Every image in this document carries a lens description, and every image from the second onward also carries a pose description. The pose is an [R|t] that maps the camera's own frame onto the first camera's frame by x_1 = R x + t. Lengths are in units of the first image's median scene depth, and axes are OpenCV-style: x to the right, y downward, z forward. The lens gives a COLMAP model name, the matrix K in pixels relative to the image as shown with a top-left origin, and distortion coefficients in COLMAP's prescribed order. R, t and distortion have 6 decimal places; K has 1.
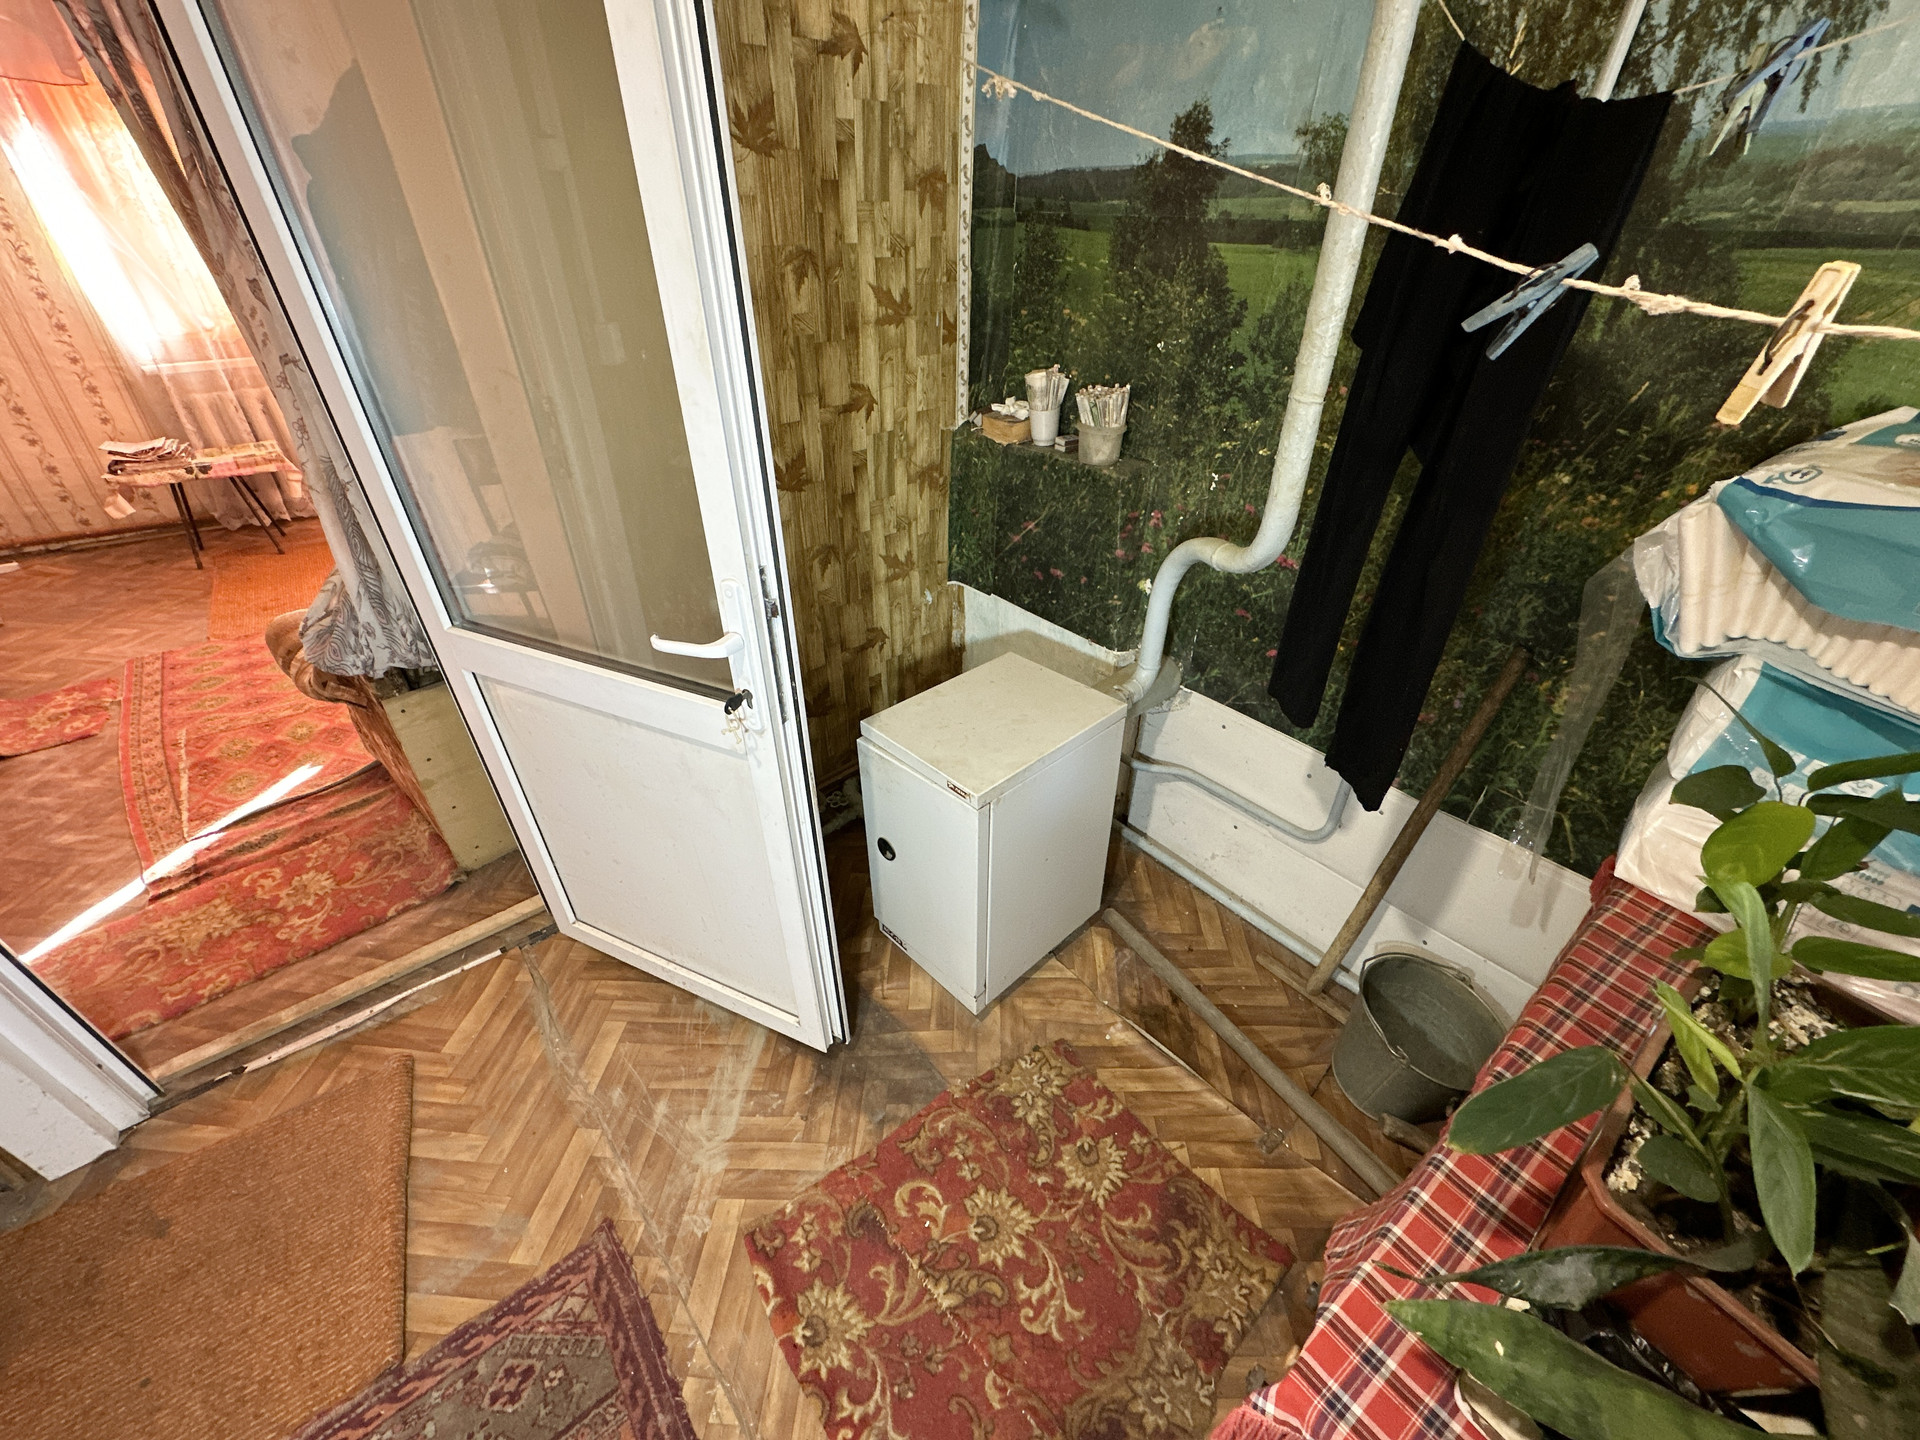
lens RADIAL K [[763.1, 0, 958.0], [0, 763.1, 721.6], [0, 0, 1]] dist [-0.000260, -0.001049]
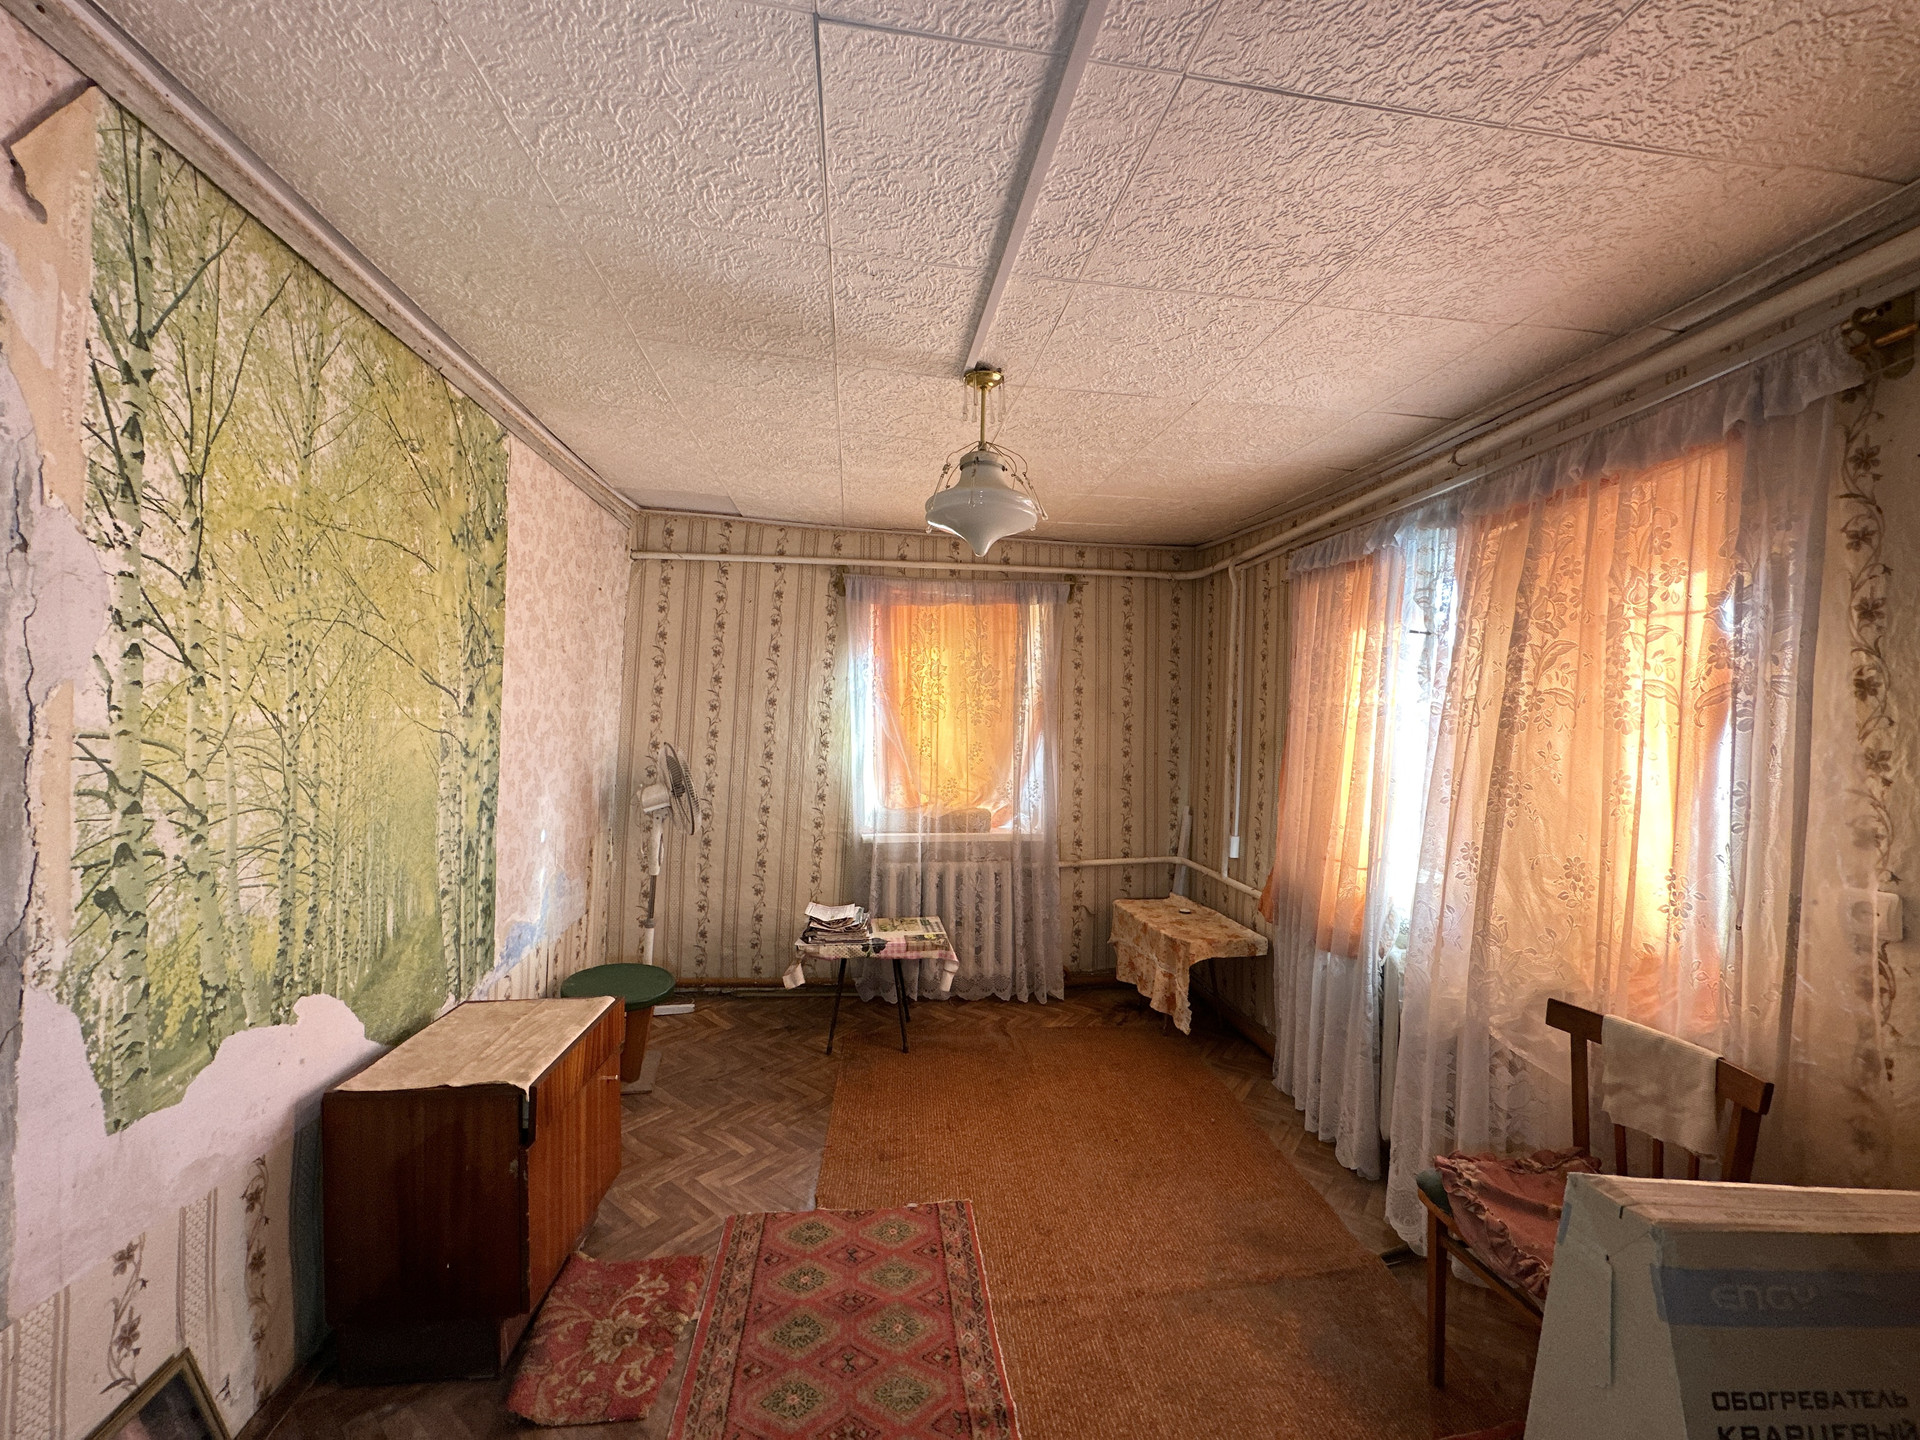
lens RADIAL K [[763.1, 0, 958.2], [0, 763.1, 718.6], [0, 0, 1]] dist [-0.000260, -0.001049]
pose [[0.832750, 0.003401, -0.553639, -0.414880], [-0.309815, 0.831618, -0.460896, -0.171219], [0.458849, 0.555337, 0.693584, 0.271398]]
